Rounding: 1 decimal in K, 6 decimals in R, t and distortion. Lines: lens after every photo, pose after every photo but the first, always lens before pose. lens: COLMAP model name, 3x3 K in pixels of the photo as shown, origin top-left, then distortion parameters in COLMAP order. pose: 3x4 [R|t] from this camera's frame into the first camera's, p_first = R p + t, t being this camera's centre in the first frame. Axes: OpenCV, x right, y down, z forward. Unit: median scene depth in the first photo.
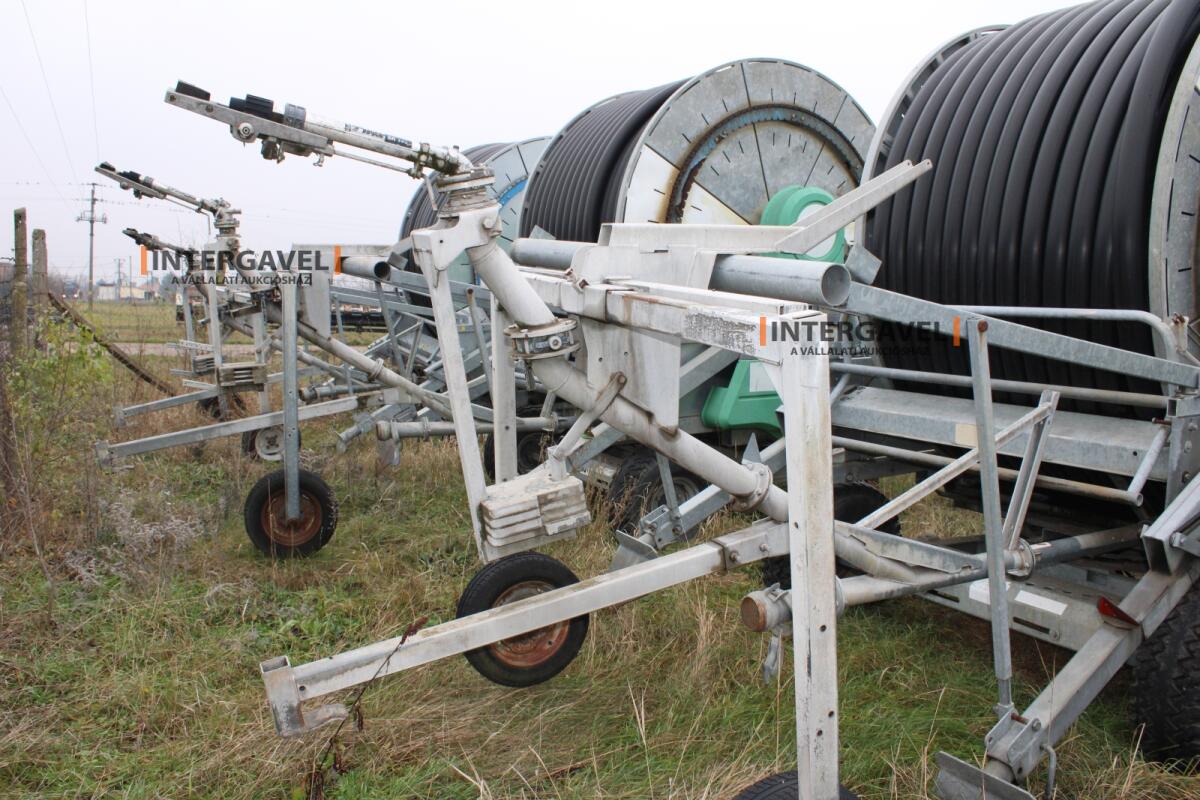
lens RADIAL K [[1005.0, 0, 593.7], [0, 1005.0, 402.5], [0, 0, 1]] dist [-0.169307, 0.156063]
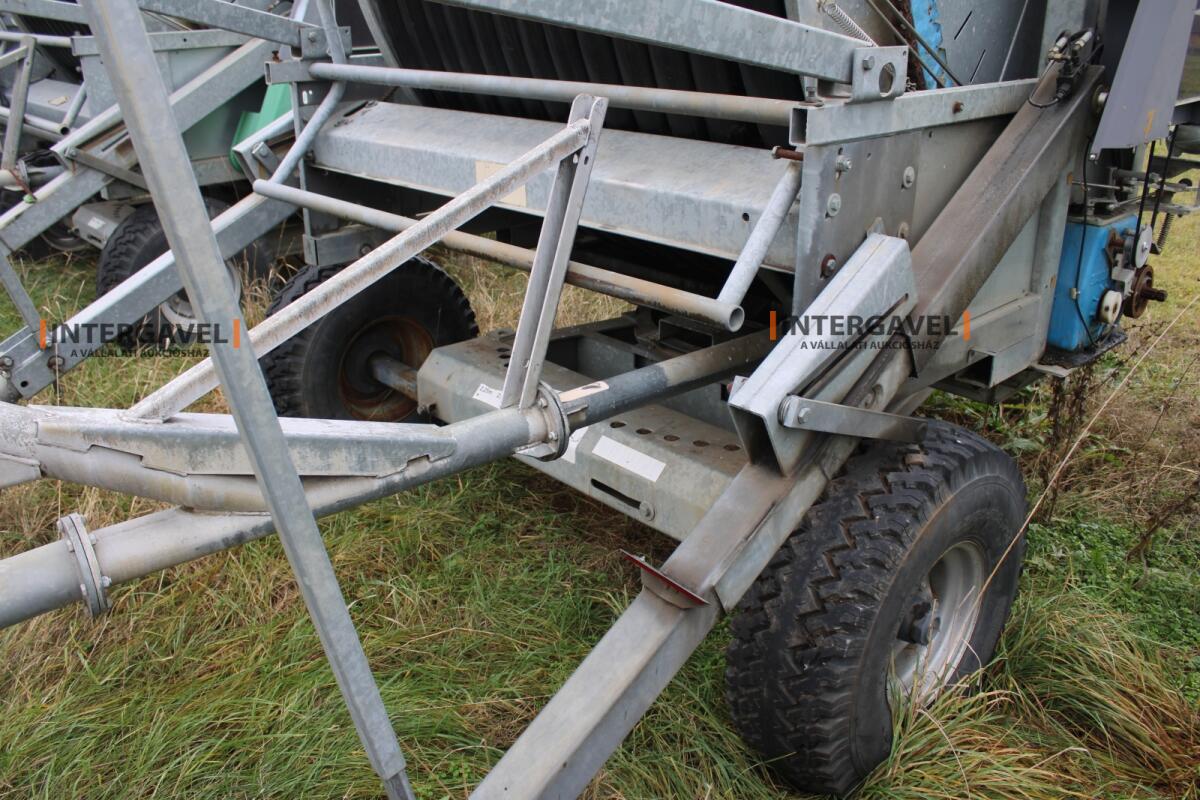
lens RADIAL K [[1005.0, 0, 593.7], [0, 1005.0, 402.5], [0, 0, 1]] dist [-0.169307, 0.156063]
pose [[0.972311, -0.091603, 0.214989, 0.371537], [0.030319, 0.961644, 0.272620, 0.001130], [-0.231715, -0.258553, 0.937794, 0.515323]]
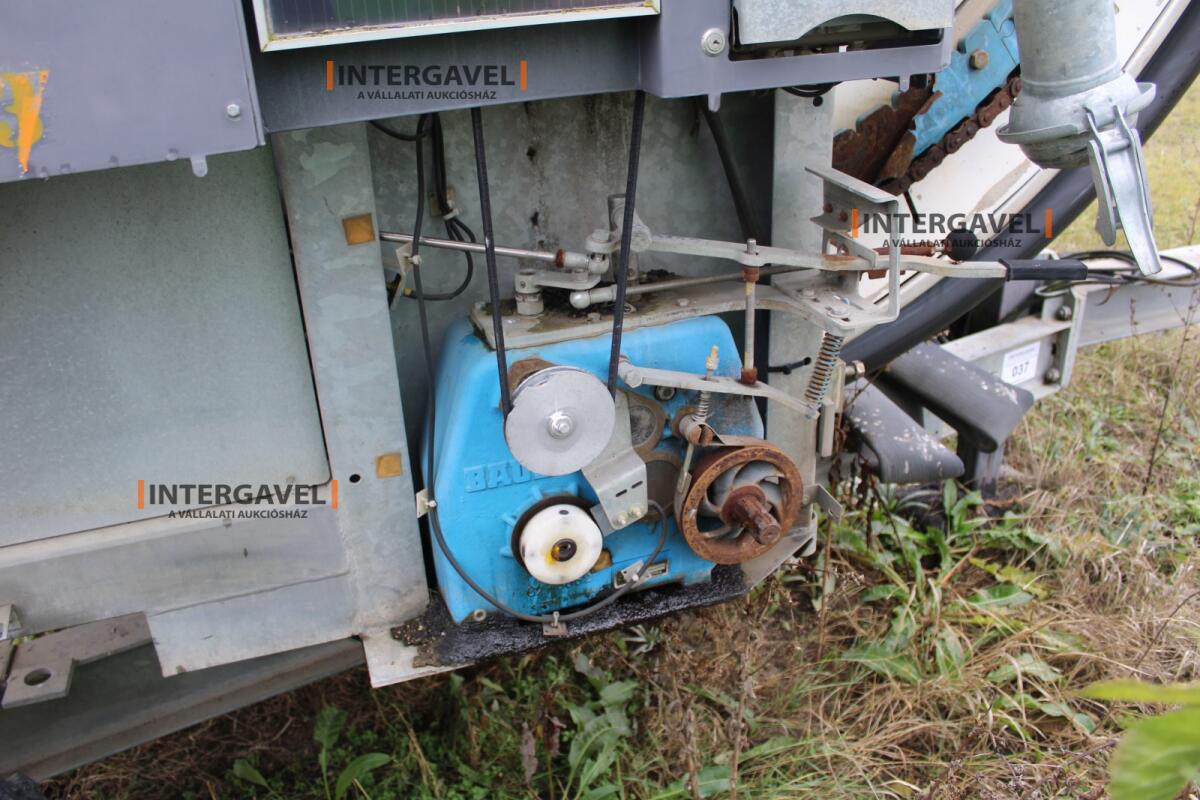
lens RADIAL K [[1005.0, 0, 593.7], [0, 1005.0, 402.5], [0, 0, 1]] dist [-0.169307, 0.156063]
pose [[0.981169, 0.052654, -0.185837, 0.980621], [0.013934, 0.940325, 0.339992, -0.002044], [0.192649, -0.336179, 0.921884, 0.864121]]
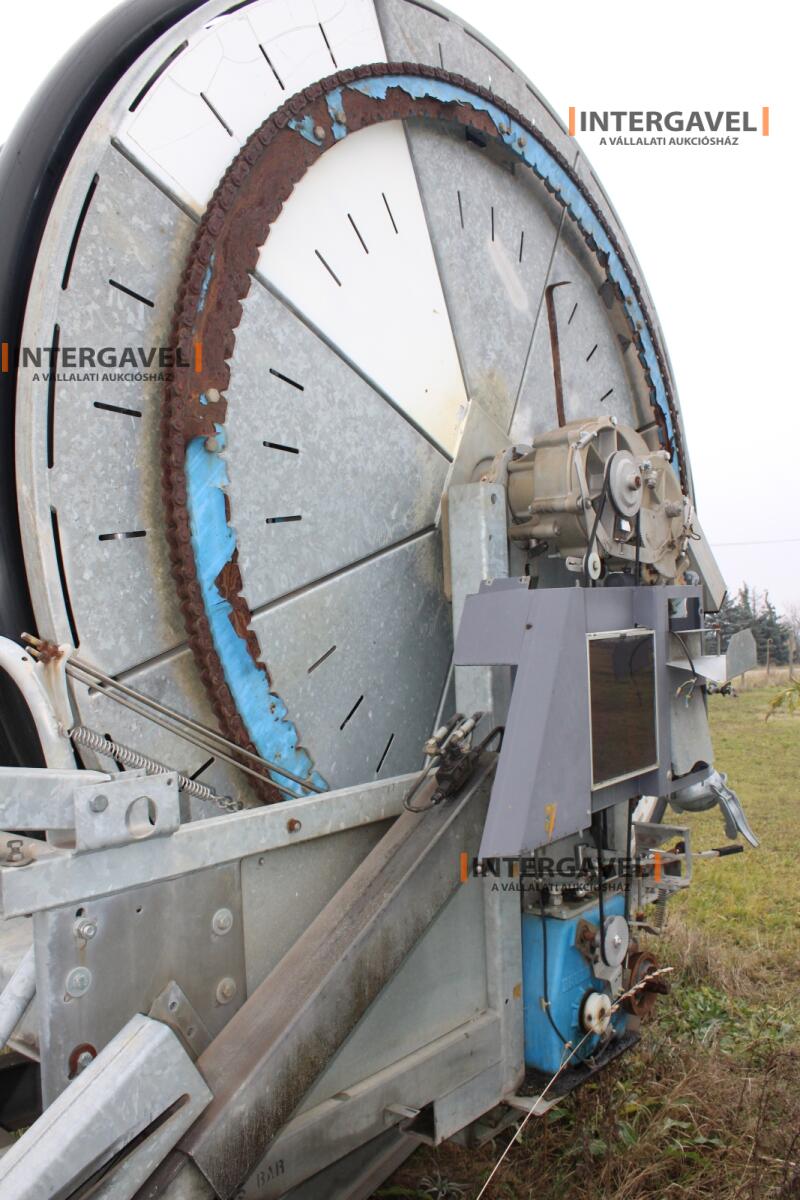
lens RADIAL K [[1005.0, 0, 403.1], [0, 1005.0, 598.8], [0, 0, 1]] dist [-0.169307, 0.156063]
pose [[0.936809, -0.024596, 0.348975, 0.595274], [0.074919, 0.988488, -0.131447, -0.042975], [-0.341725, 0.149286, 0.927867, 0.564859]]
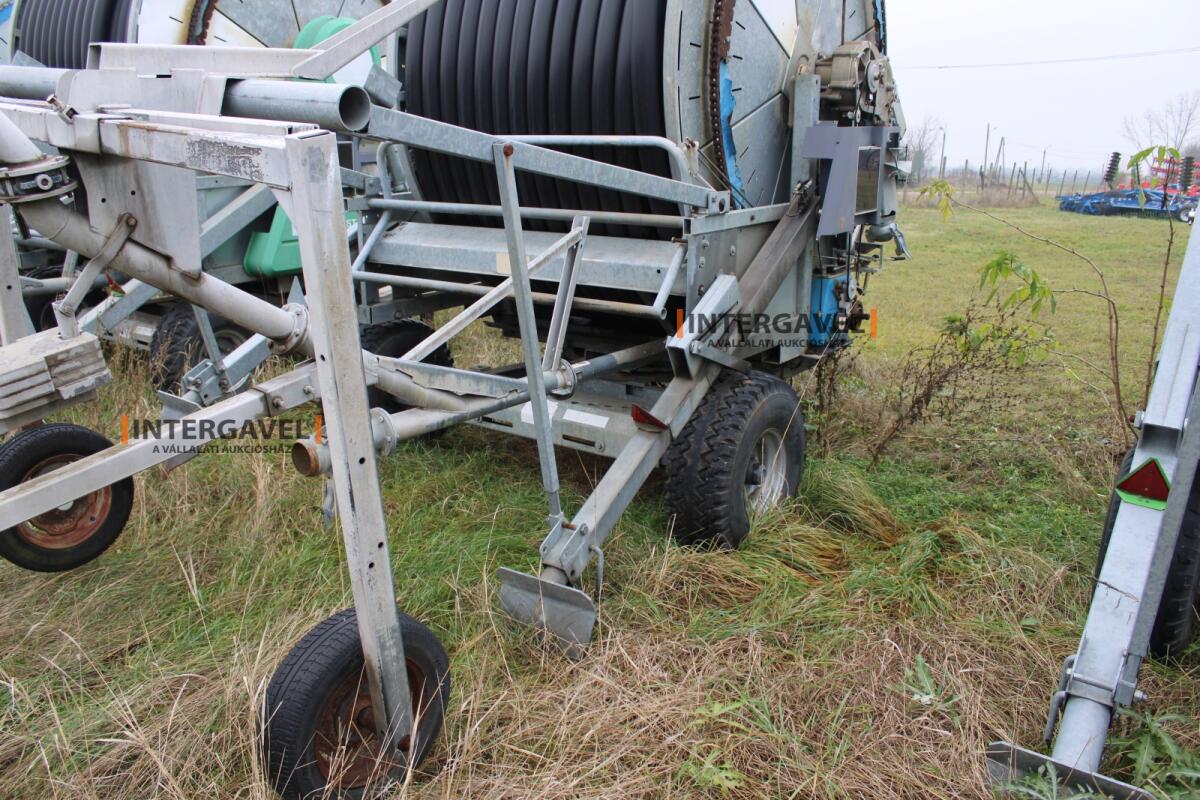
lens RADIAL K [[1005.0, 0, 593.7], [0, 1005.0, 402.5], [0, 0, 1]] dist [-0.169307, 0.156063]
pose [[0.906389, -0.110083, 0.407848, 0.025608], [0.046554, 0.985599, 0.162566, 0.012608], [-0.419871, -0.128361, 0.898461, 0.012812]]
